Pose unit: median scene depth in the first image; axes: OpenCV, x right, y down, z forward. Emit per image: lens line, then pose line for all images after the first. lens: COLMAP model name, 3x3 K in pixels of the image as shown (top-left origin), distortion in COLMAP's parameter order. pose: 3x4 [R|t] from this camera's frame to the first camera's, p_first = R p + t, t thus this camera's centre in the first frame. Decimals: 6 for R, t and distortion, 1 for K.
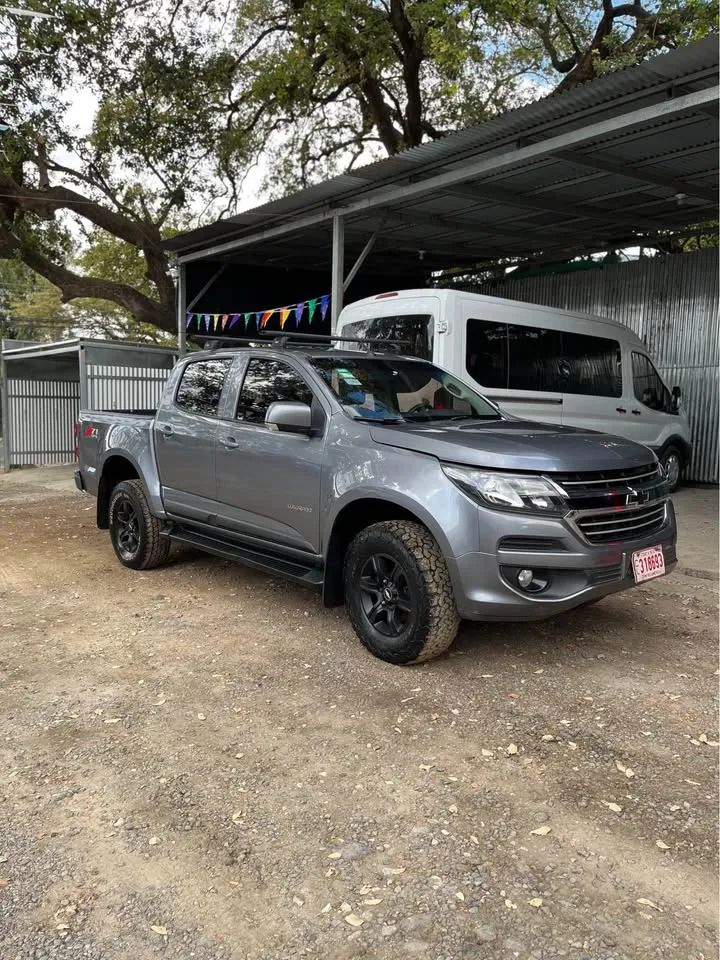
lens RADIAL K [[720.1, 0, 364.2], [0, 720.1, 478.1], [0, 0, 1]] dist [0.036208, -0.026715]
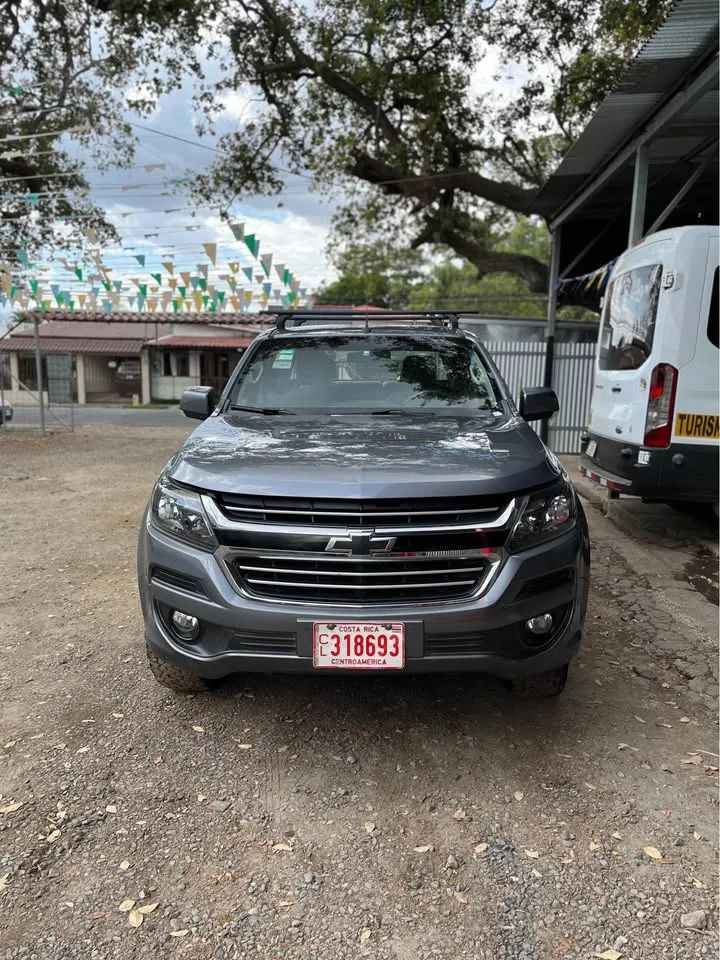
lens RADIAL K [[720.1, 0, 360.6], [0, 720.1, 483.6], [0, 0, 1]] dist [0.036208, -0.026715]
pose [[0.728869, 0.106239, -0.676360, 0.805758], [-0.073477, 0.994320, 0.077001, -0.077664], [0.680699, -0.006426, 0.732535, 0.507842]]
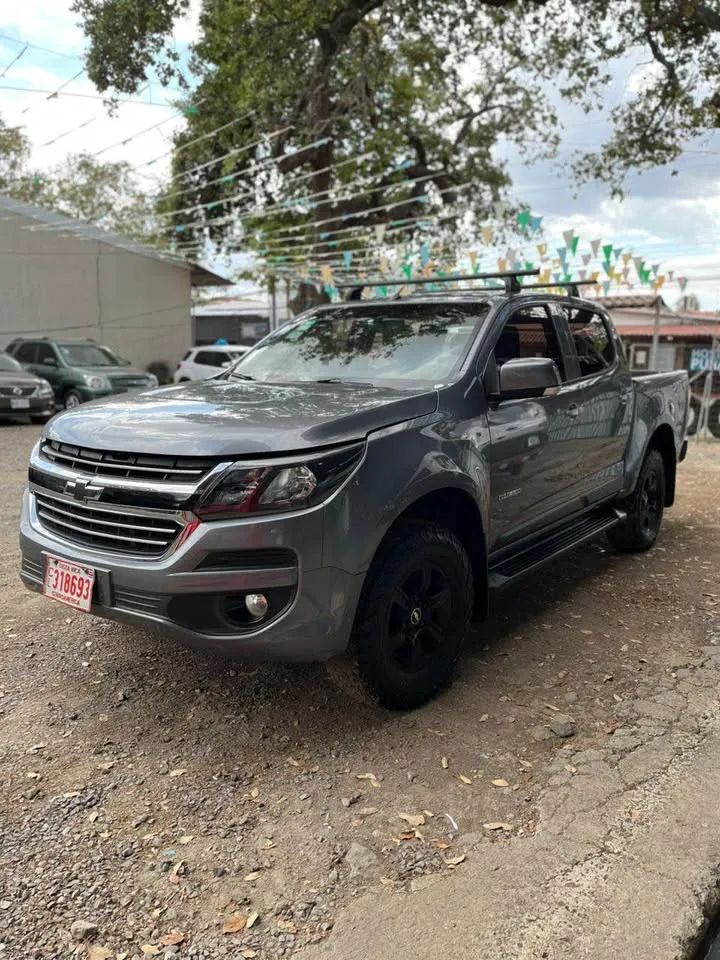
lens RADIAL K [[720.1, 0, 363.7], [0, 720.1, 478.1], [0, 0, 1]] dist [0.036208, -0.026715]
pose [[0.196357, 0.160445, -0.967317, 1.098630], [-0.112869, 0.983663, 0.140245, -0.113690], [0.974015, 0.081642, 0.211258, 1.099078]]
